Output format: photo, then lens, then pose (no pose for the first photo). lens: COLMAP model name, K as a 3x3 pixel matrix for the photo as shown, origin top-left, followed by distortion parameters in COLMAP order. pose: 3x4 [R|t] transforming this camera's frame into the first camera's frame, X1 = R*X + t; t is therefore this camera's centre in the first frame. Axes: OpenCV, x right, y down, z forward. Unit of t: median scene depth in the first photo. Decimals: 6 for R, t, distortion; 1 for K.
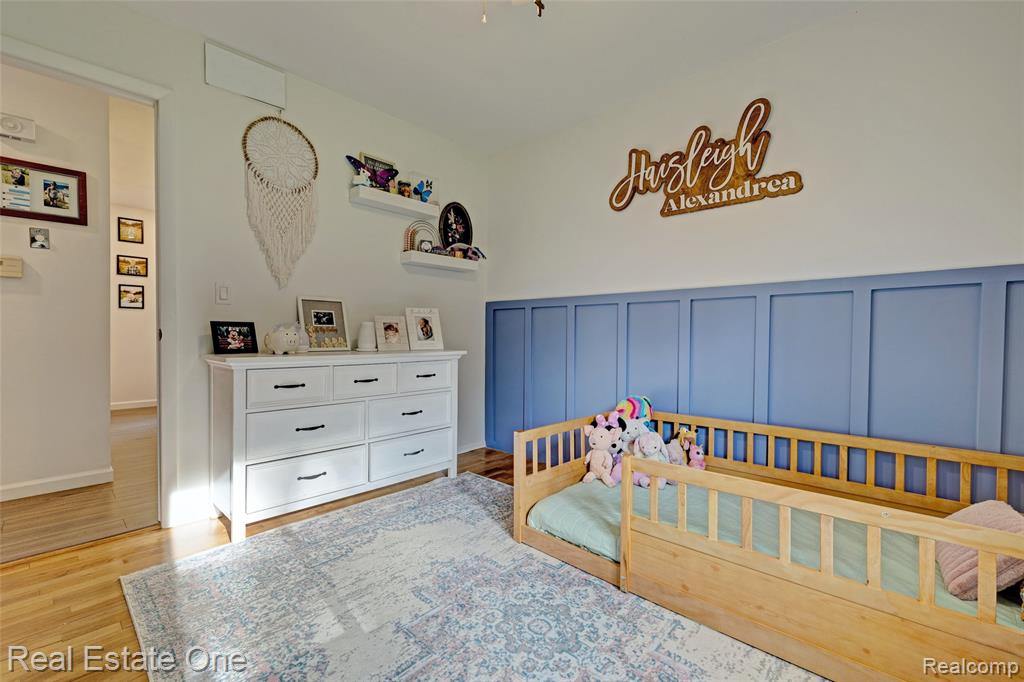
lens RADIAL K [[438.2, 0, 511.5], [0, 438.2, 339.3], [0, 0, 1]] dist [-0.002348, -0.000285]
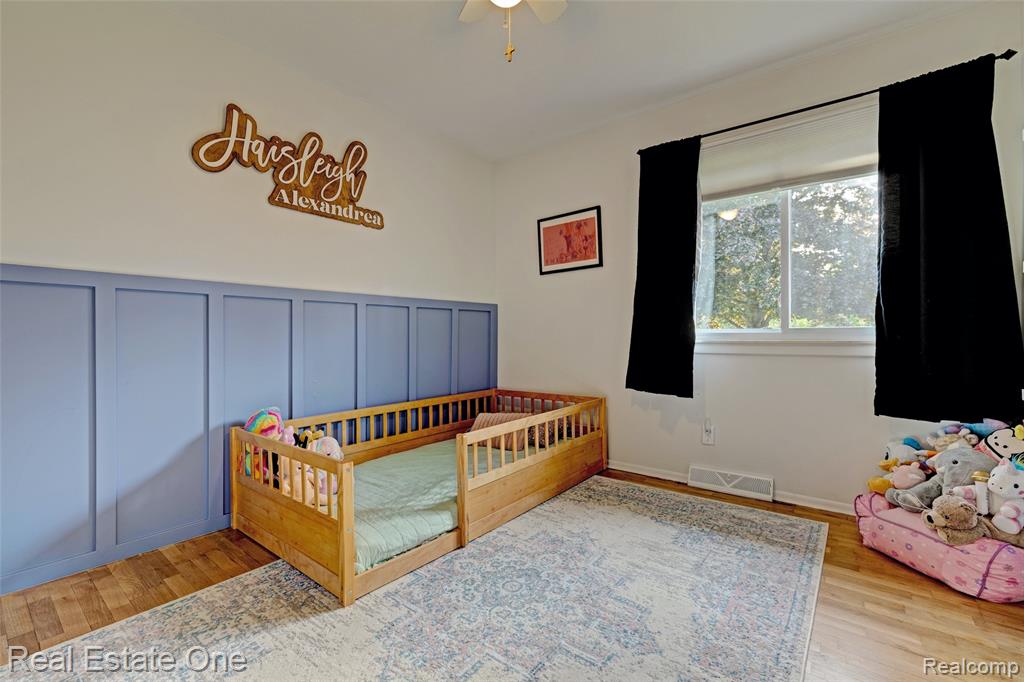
lens RADIAL K [[438.2, 0, 511.5], [0, 438.2, 339.3], [0, 0, 1]] dist [-0.002348, -0.000285]
pose [[-0.086046, -0.010137, 0.996240, -0.662333], [0.011979, 0.999865, 0.011209, -0.008998], [-0.996219, 0.012898, -0.085913, 0.663926]]
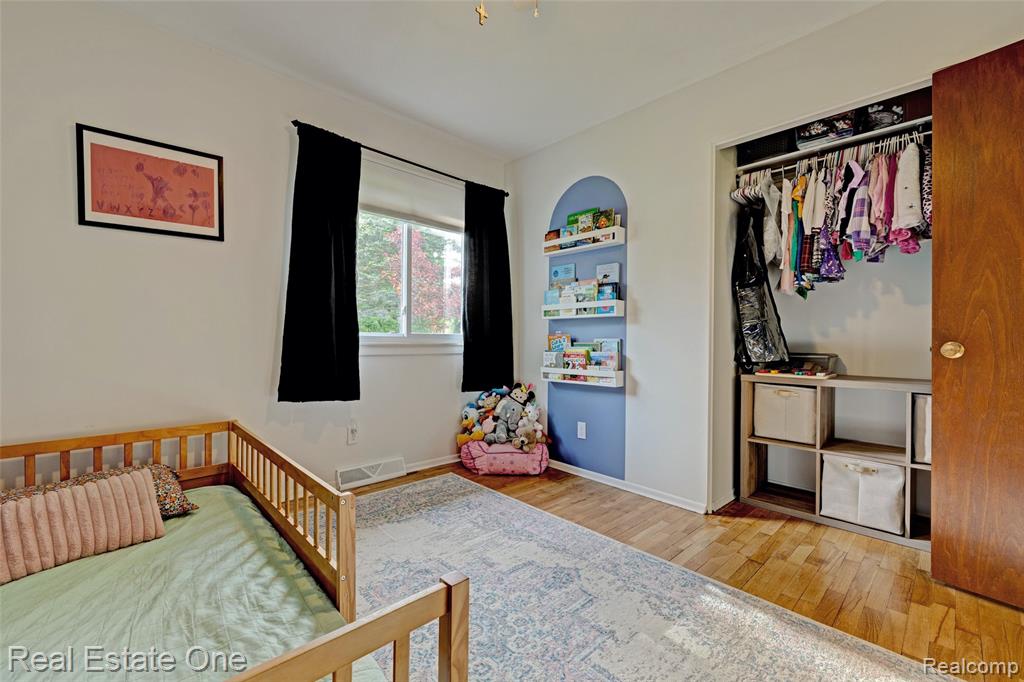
lens RADIAL K [[429.6, 0, 511.3], [0, 429.6, 339.0], [0, 0, 1]] dist [-0.001172, -0.000043]
pose [[-0.998175, -0.015036, 0.058488, -0.045026], [-0.014695, 0.999872, 0.006260, -0.010977], [-0.058575, 0.005389, -0.998268, 1.196749]]
